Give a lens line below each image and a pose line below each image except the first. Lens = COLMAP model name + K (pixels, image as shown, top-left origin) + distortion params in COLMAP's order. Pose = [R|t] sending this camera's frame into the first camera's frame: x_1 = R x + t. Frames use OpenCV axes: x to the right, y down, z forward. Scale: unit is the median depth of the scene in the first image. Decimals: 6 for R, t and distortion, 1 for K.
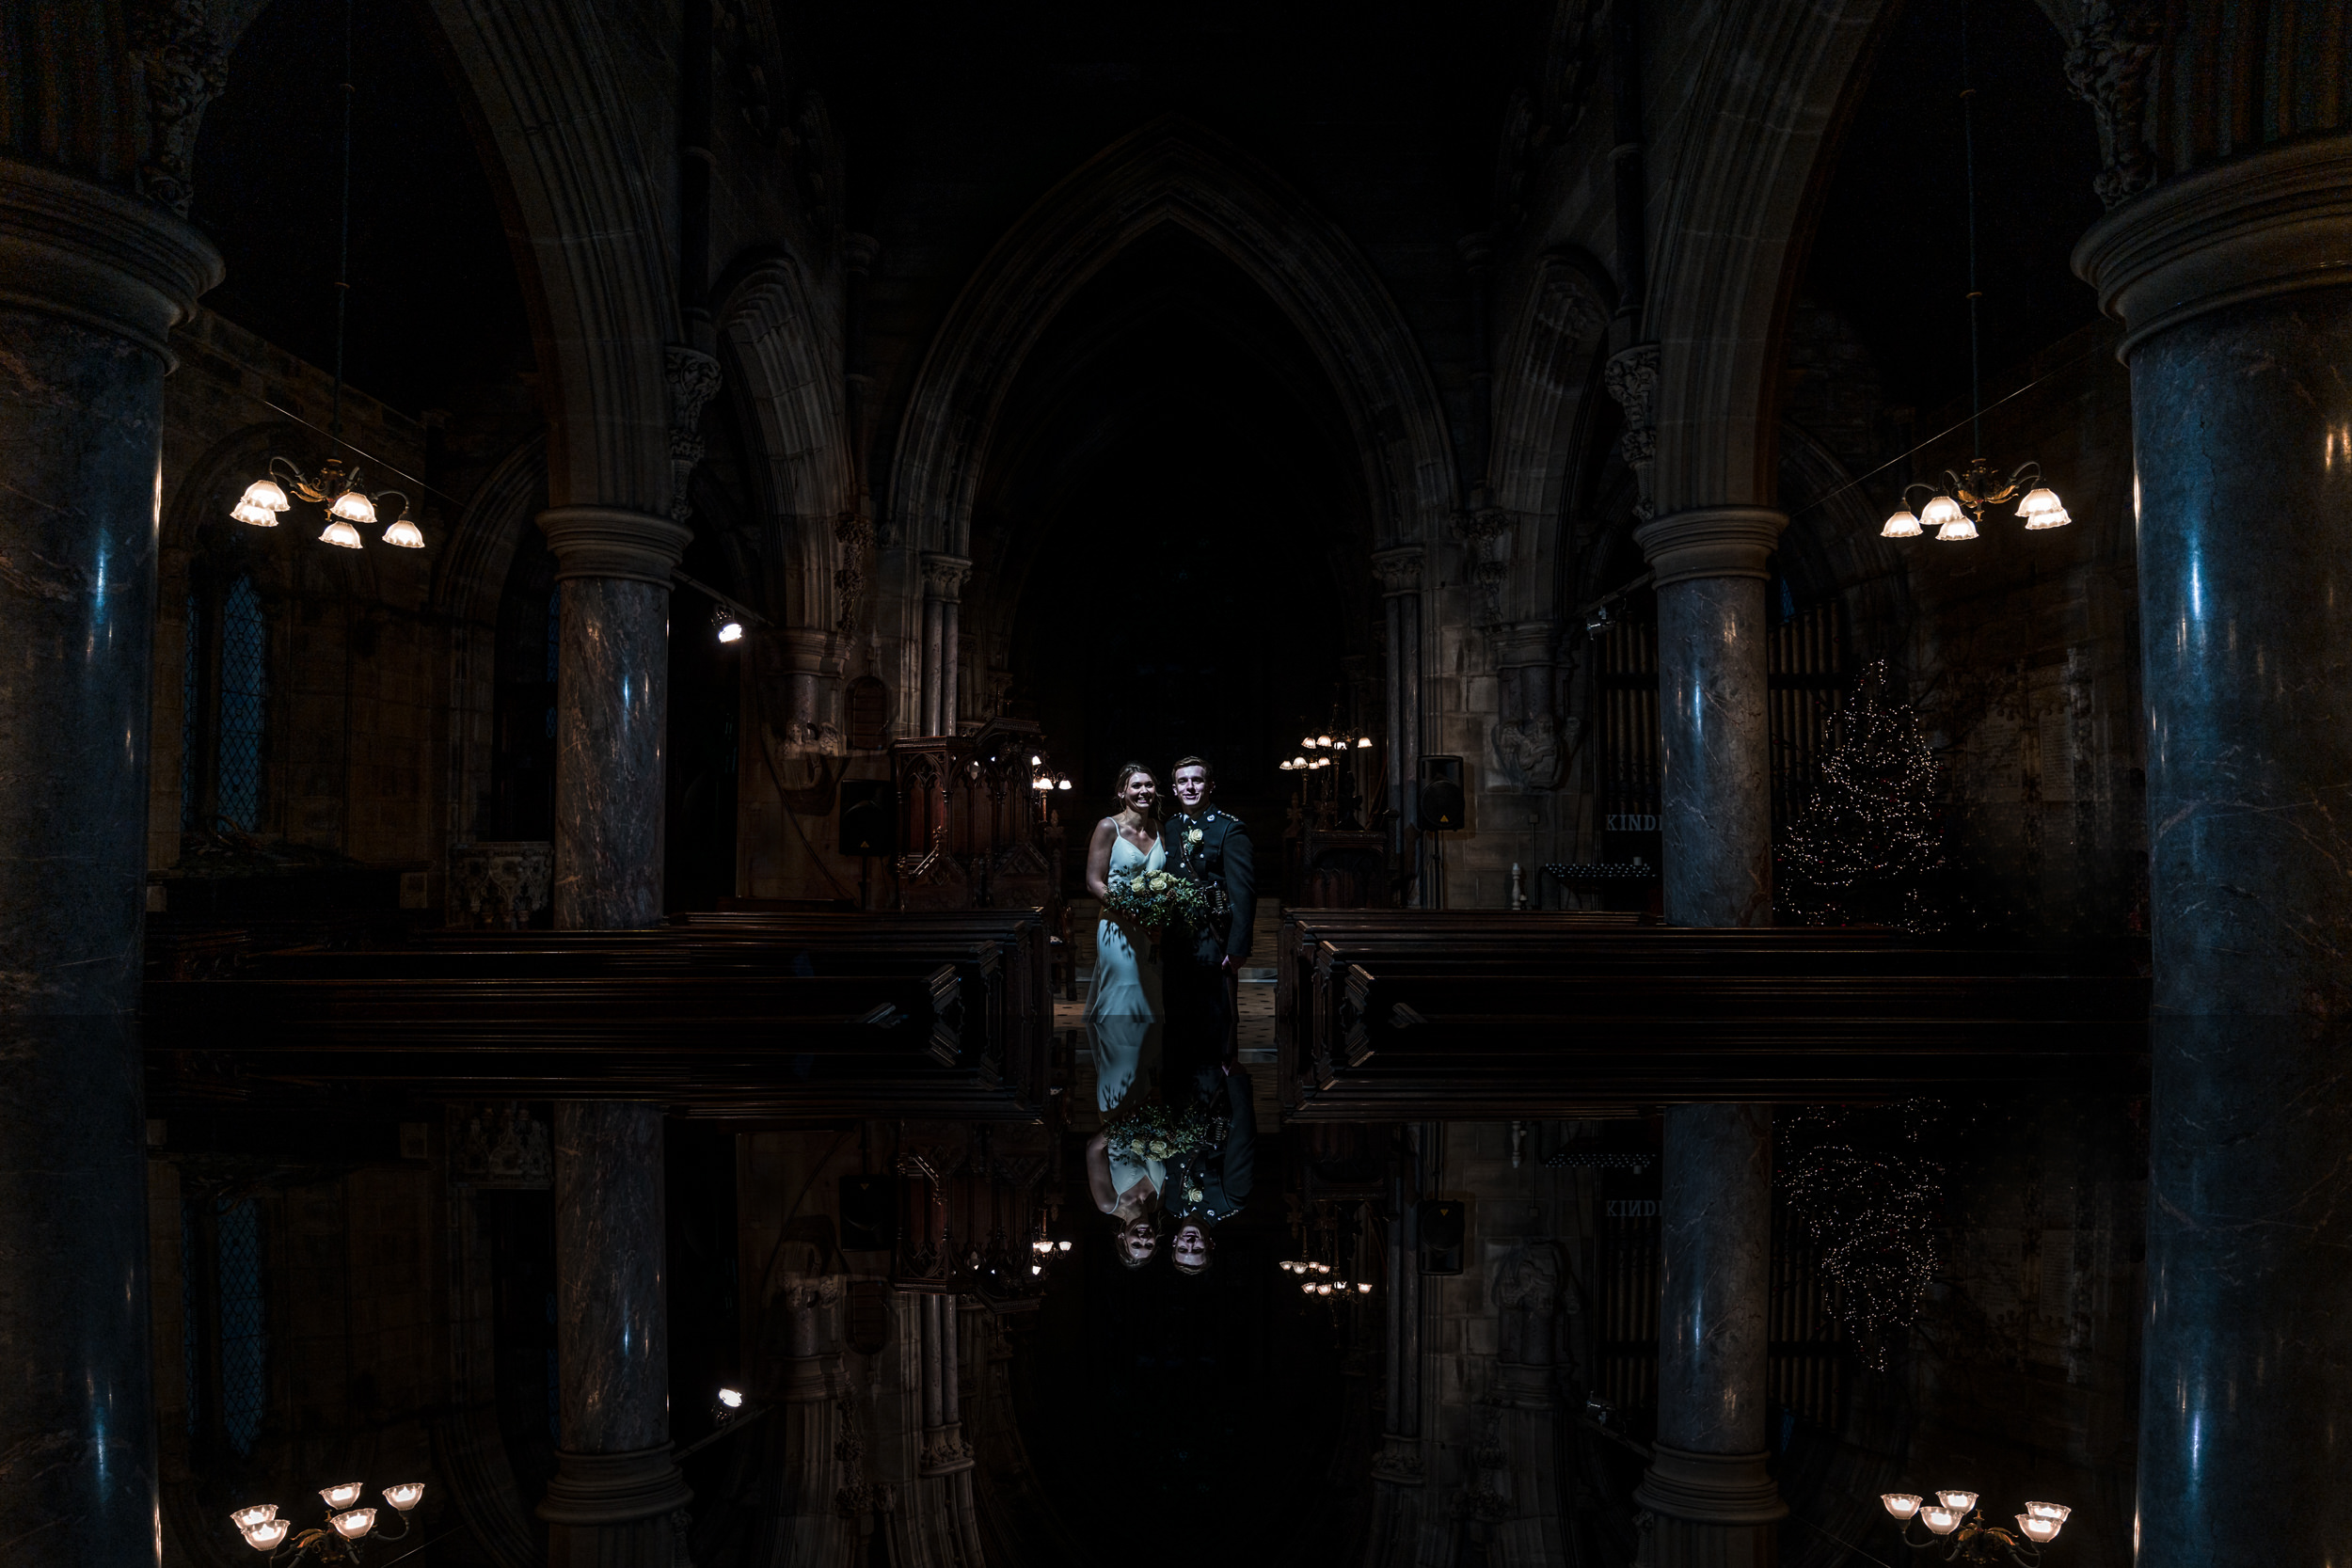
lens RADIAL K [[1167.1, 0, 1176.0], [0, 1167.1, 784.0], [0, 0, 1]] dist [-0.014126, 0.000099]
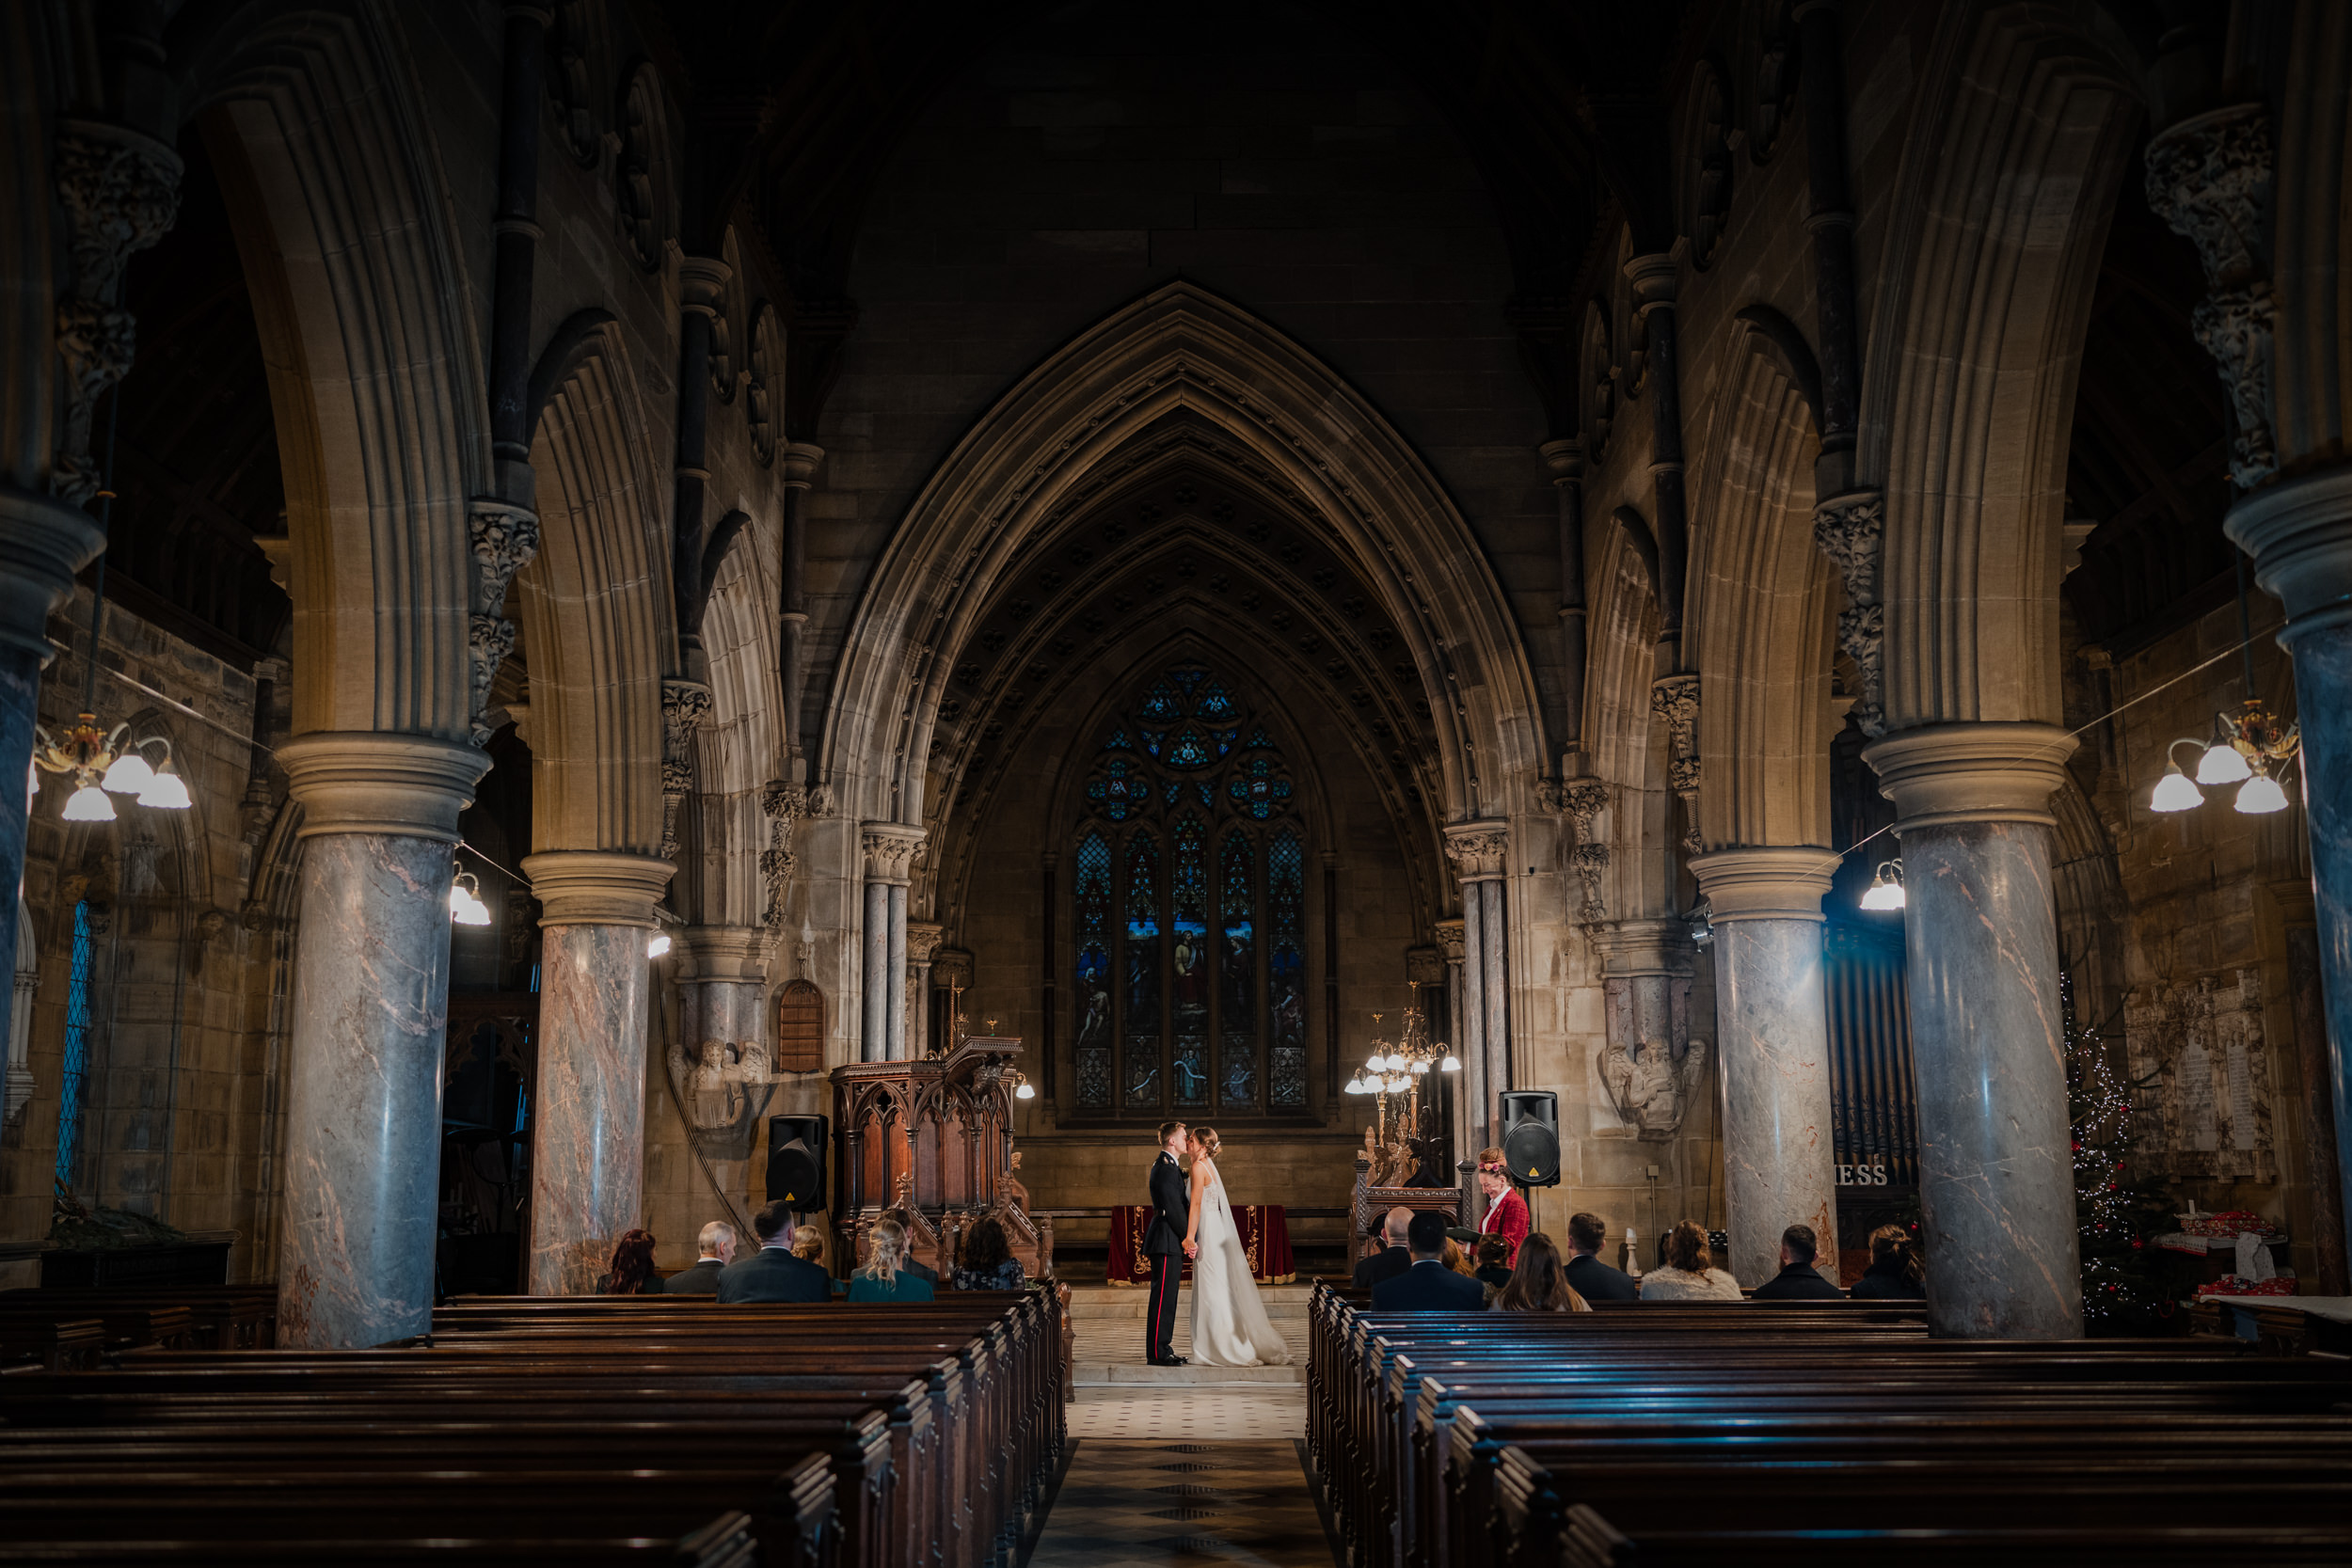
lens RADIAL K [[2393.6, 0, 1166.8], [0, 2393.6, 746.9], [0, 0, 1]] dist [-0.007497, 0.021697]
pose [[0.999958, -0.005076, -0.007696, -0.005488], [0.003970, 0.990483, -0.137579, -0.032574], [0.008321, 0.137543, 0.990461, -0.631498]]
